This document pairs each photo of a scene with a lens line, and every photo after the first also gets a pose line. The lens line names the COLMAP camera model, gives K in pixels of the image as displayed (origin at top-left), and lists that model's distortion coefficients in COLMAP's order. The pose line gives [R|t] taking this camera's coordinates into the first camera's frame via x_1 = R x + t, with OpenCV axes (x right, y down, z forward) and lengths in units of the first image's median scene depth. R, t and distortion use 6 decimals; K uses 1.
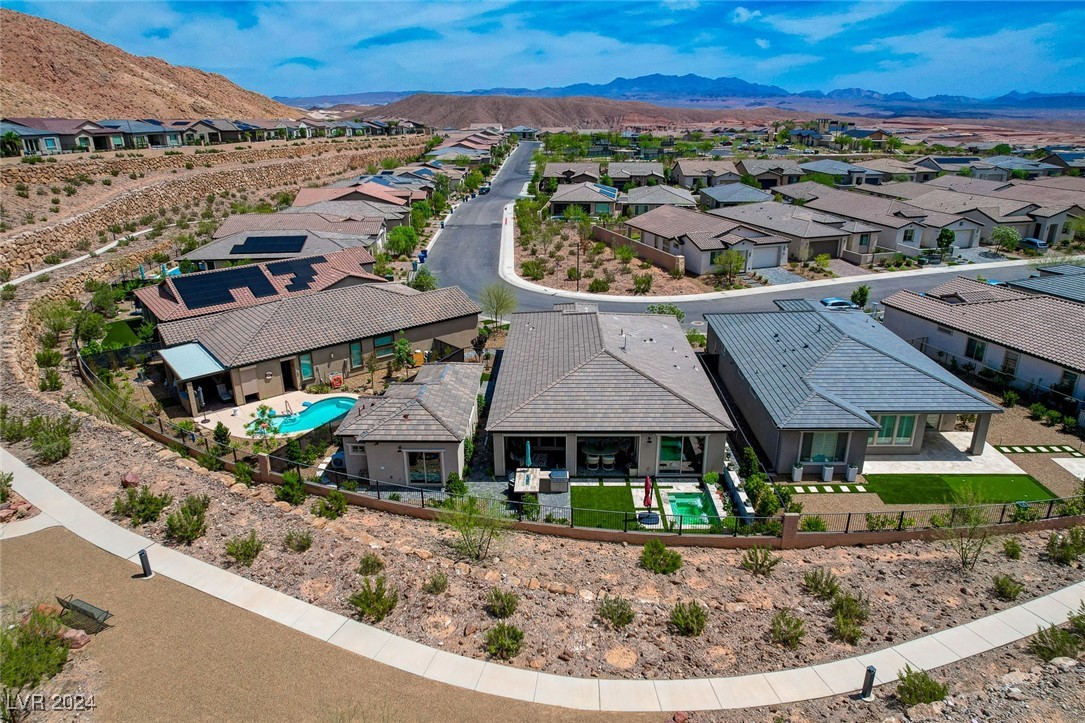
lens RADIAL K [[695.7, 0, 541.2], [0, 695.7, 361.9], [0, 0, 1]] dist [-0.074177, 0.065292]
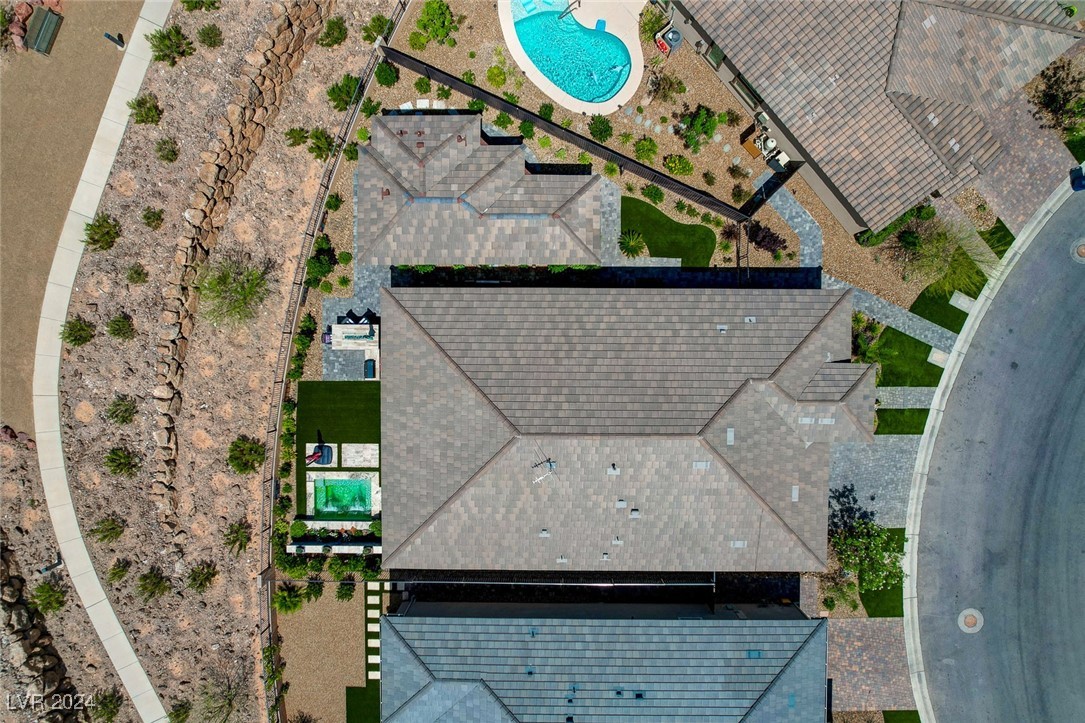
lens RADIAL K [[695.7, 0, 546.1], [0, 695.7, 359.6], [0, 0, 1]] dist [-0.074177, 0.065292]
pose [[0.023562, 0.999225, 0.031532, -0.005989], [-0.338435, -0.021706, 0.940739, -0.390377], [0.940695, -0.032837, 0.337661, 0.438676]]
